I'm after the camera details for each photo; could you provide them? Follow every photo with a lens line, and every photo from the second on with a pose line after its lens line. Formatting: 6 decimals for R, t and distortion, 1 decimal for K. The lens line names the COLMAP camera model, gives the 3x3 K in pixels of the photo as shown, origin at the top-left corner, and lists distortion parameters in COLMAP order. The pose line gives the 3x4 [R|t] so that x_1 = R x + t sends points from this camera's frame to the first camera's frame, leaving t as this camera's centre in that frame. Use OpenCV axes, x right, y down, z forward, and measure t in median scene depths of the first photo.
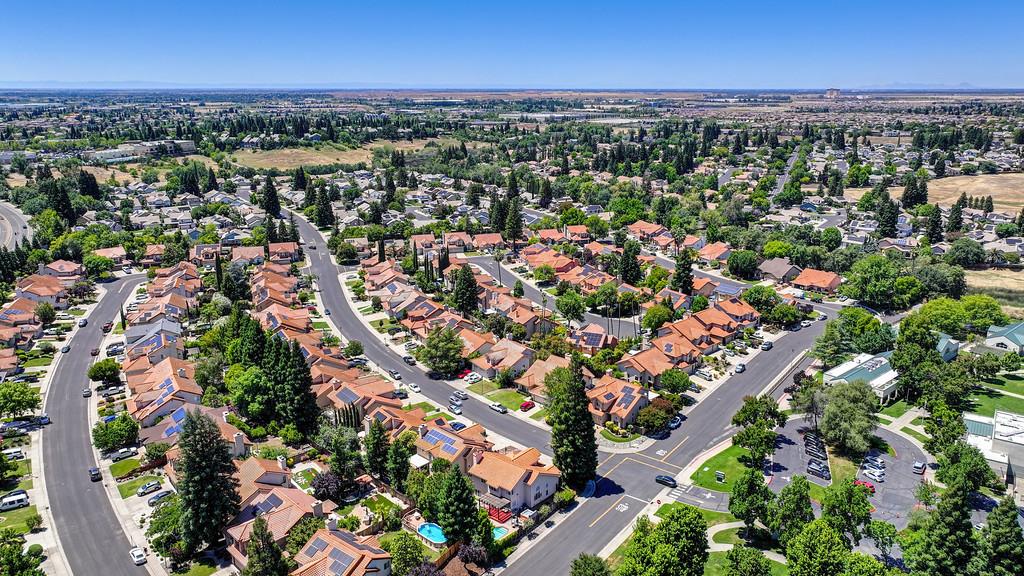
lens RADIAL K [[723.4, 0, 519.6], [0, 723.4, 286.6], [0, 0, 1]] dist [-0.000646, 0.019593]
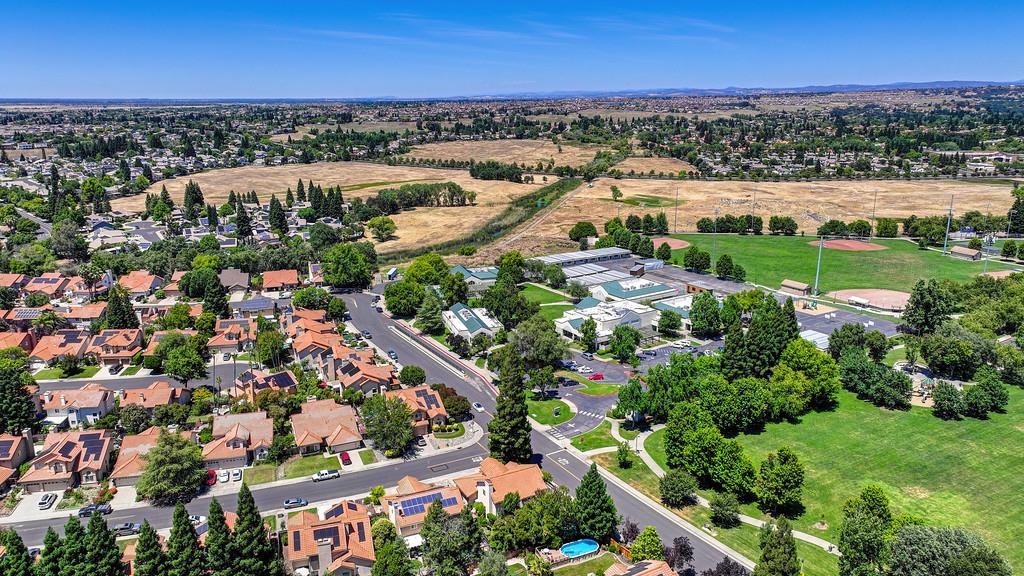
lens RADIAL K [[723.4, 0, 514.6], [0, 723.4, 285.1], [0, 0, 1]] dist [-0.000646, 0.019593]
pose [[0.378132, -0.232809, 0.896000, -0.270889], [0.244868, 0.958543, 0.145720, -0.047691], [-0.892780, 0.164300, 0.419463, 0.171578]]
